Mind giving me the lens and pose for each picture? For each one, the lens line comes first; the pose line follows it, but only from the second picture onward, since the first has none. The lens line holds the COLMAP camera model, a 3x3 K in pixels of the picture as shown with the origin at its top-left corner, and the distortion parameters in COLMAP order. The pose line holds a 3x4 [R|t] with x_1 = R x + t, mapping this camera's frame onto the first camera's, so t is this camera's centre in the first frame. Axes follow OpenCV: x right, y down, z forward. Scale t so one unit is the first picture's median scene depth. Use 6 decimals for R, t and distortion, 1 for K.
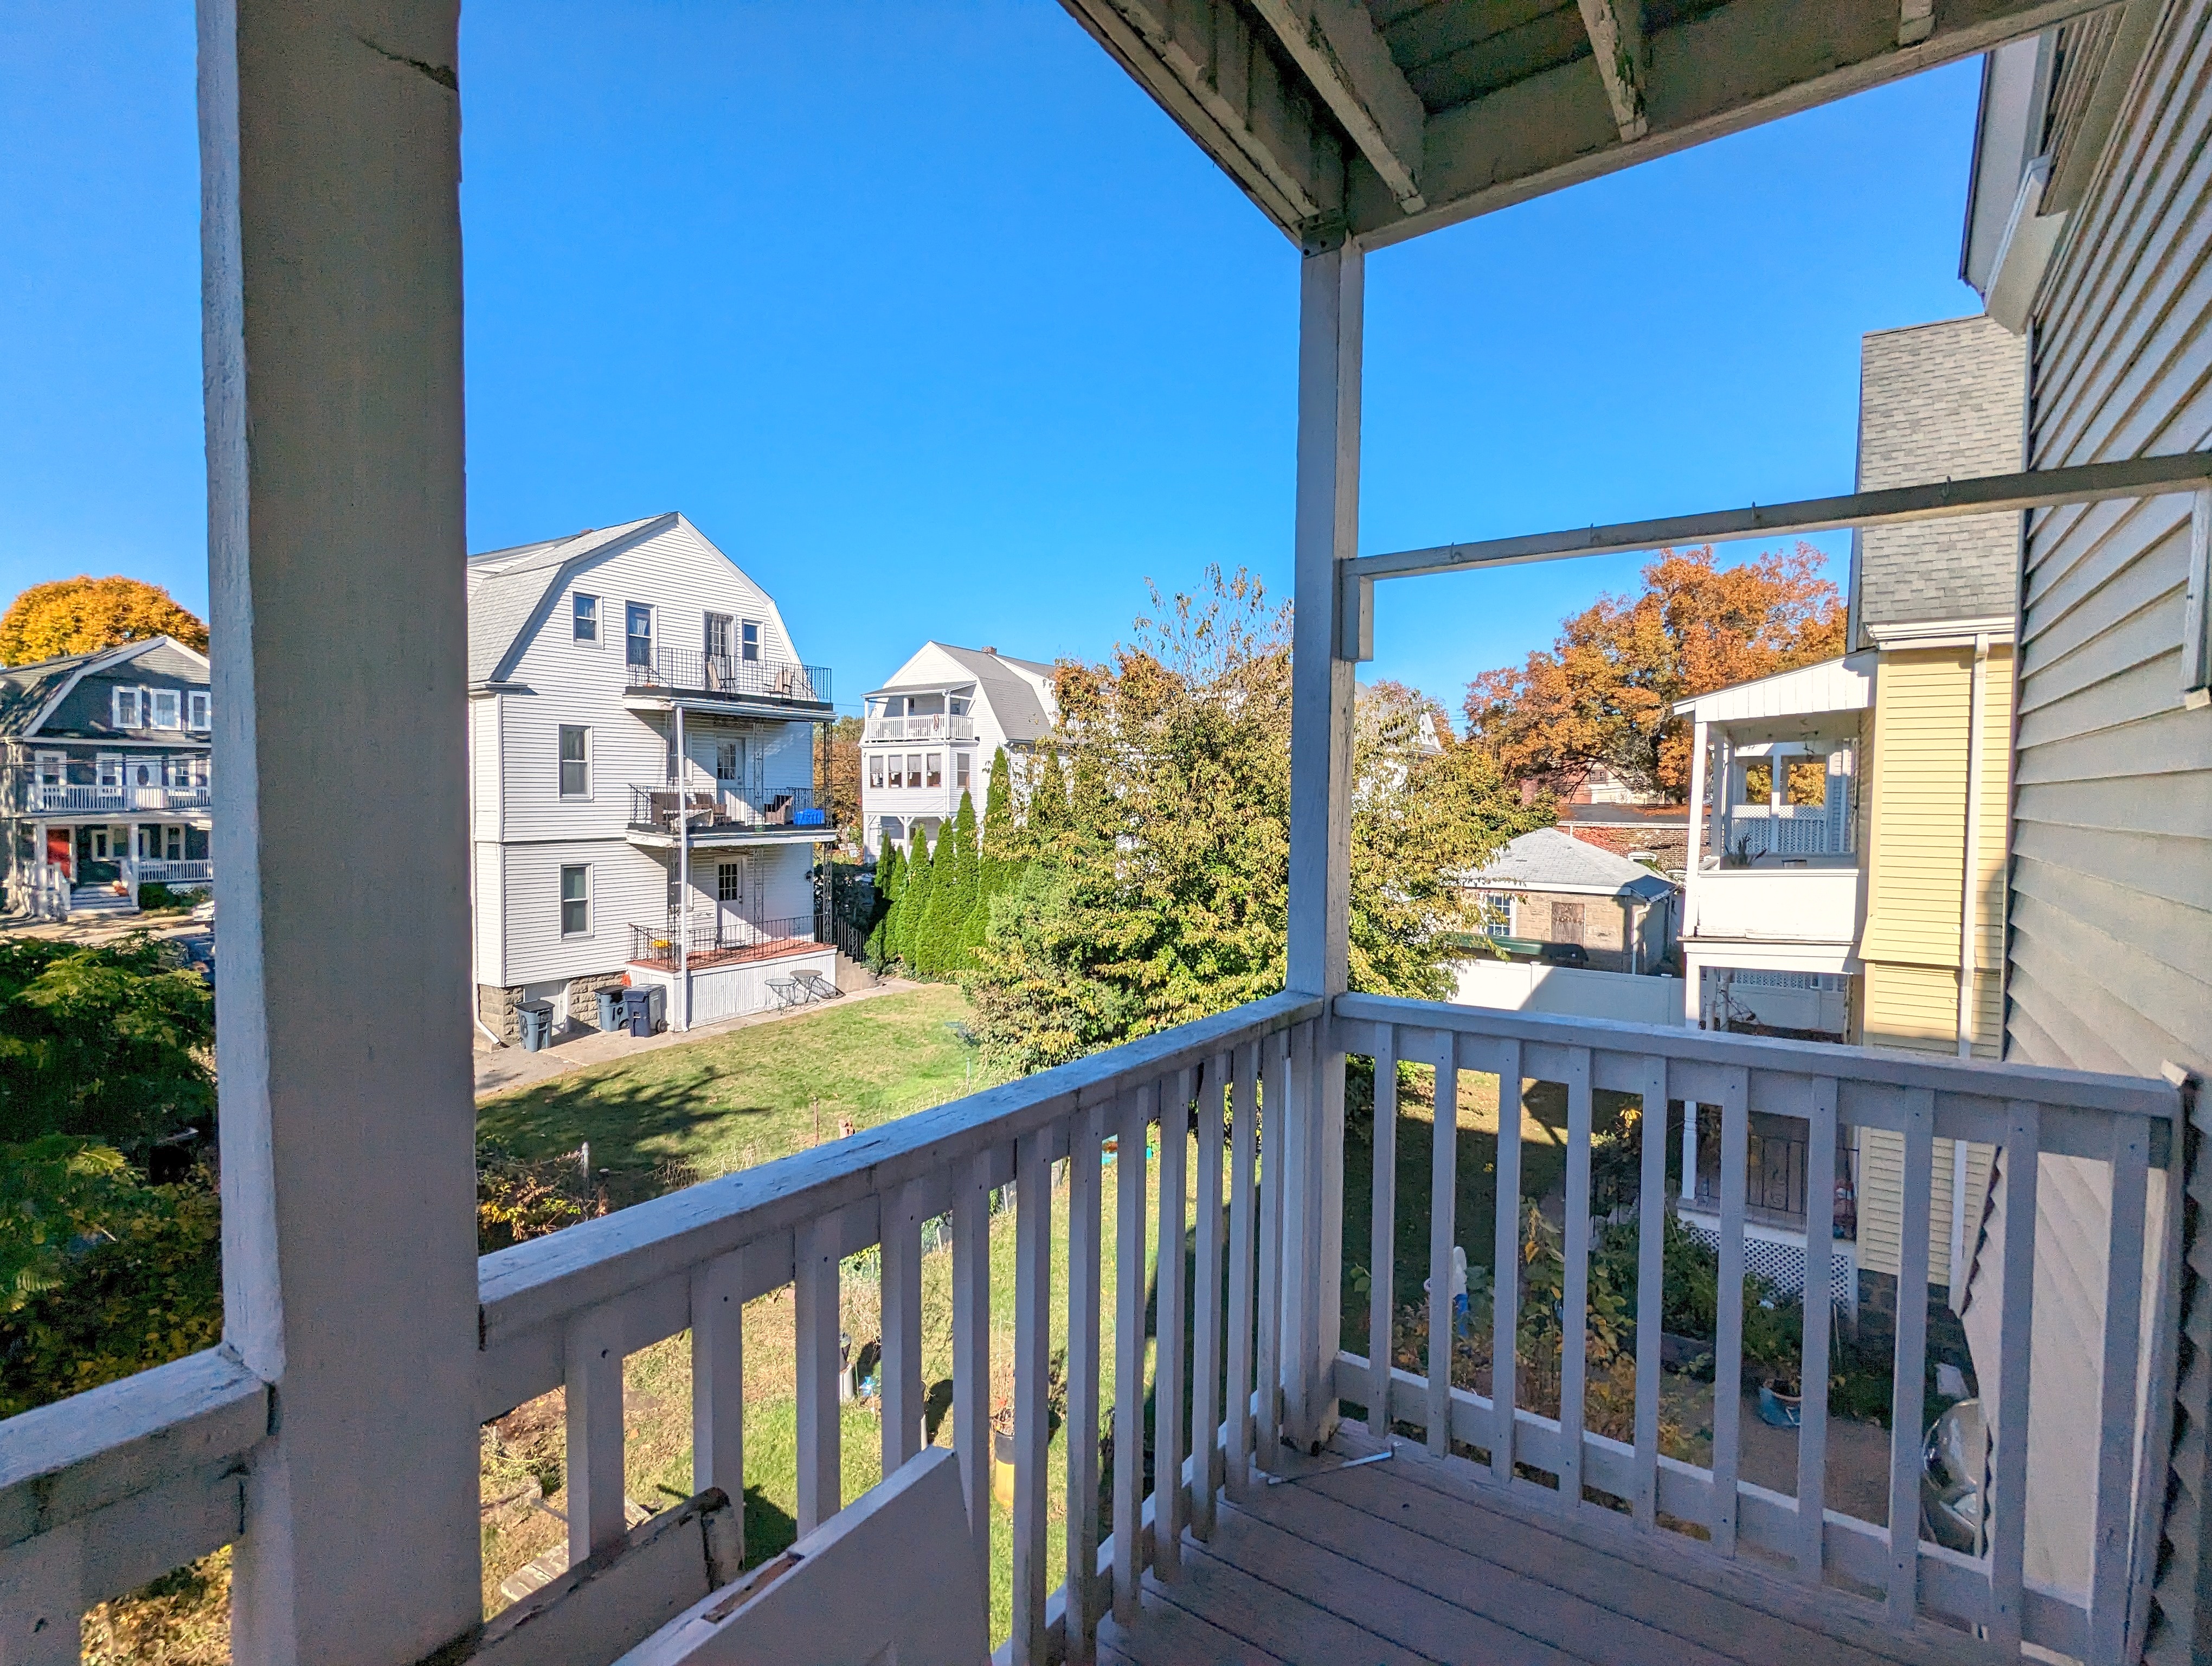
lens RADIAL K [[1047.9, 0, 1104.5], [0, 1047.9, 829.5], [0, 0, 1]] dist [0.001605, 0.001292]
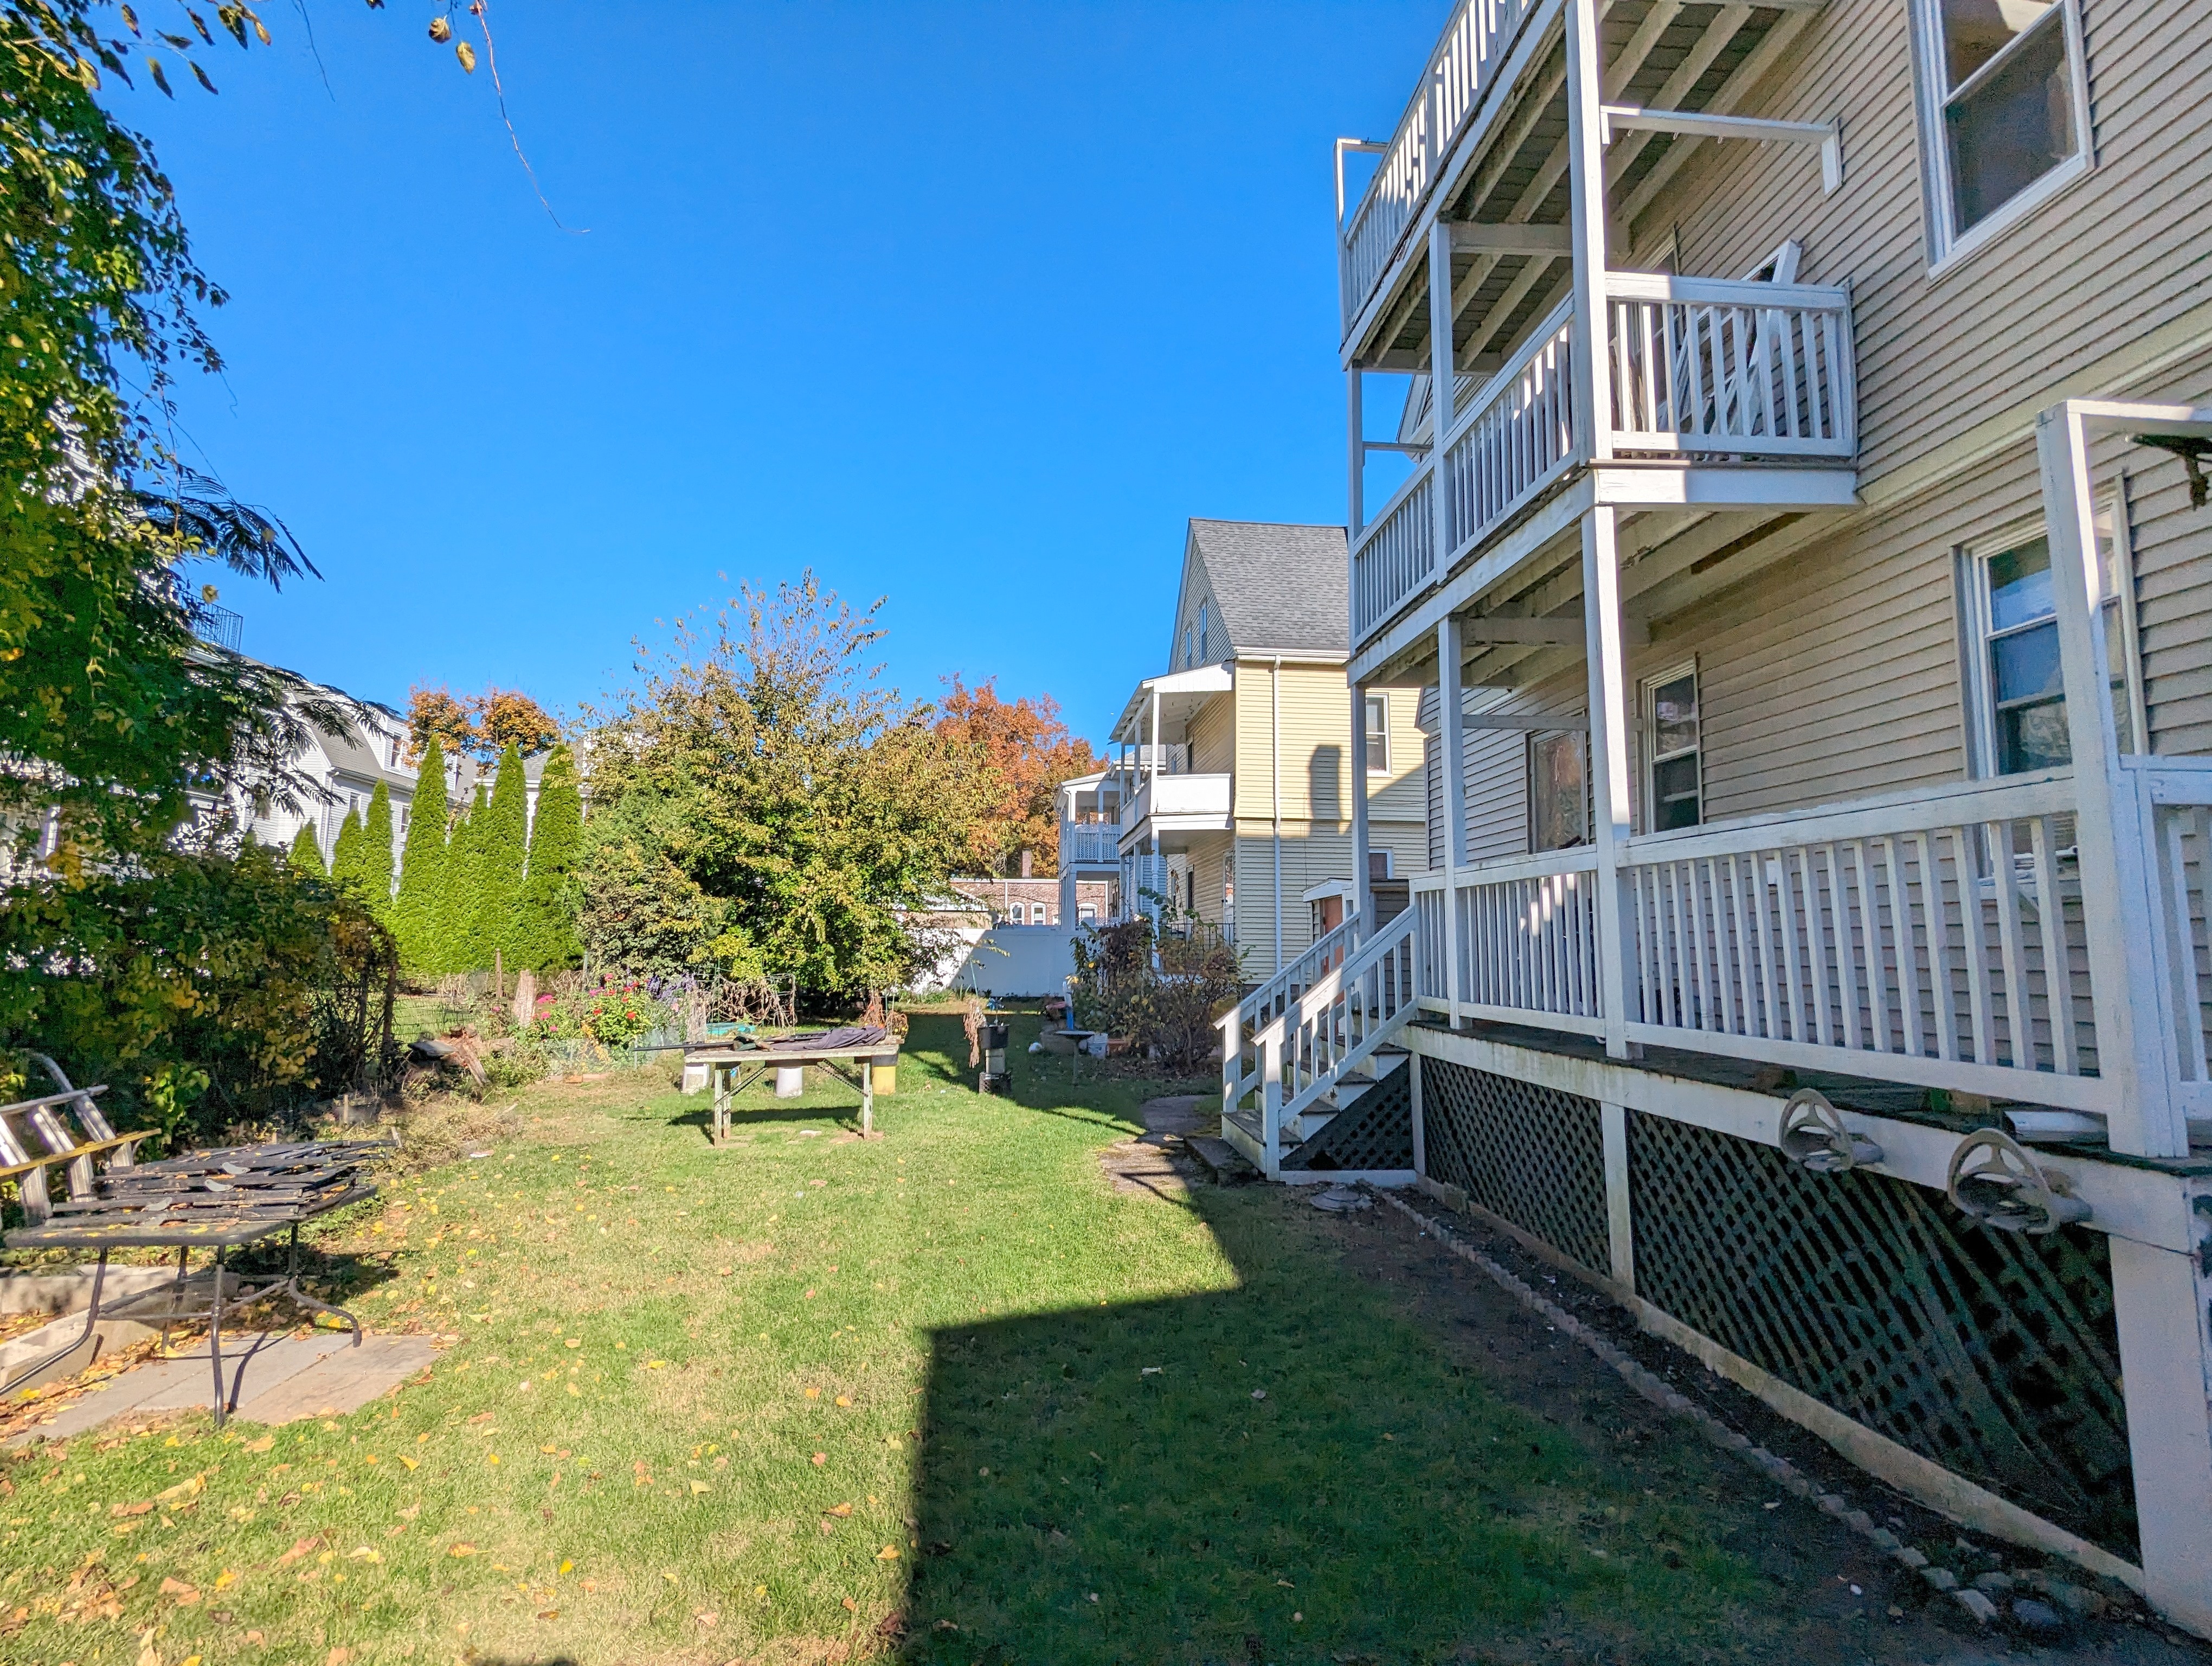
lens RADIAL K [[1047.9, 0, 1103.2], [0, 1047.9, 831.3], [0, 0, 1]] dist [0.001605, 0.001292]
pose [[0.766192, 0.068878, 0.638910, -0.644930], [0.016622, 0.991782, -0.126854, 0.368990], [-0.642397, 0.107815, 0.758750, -0.273651]]
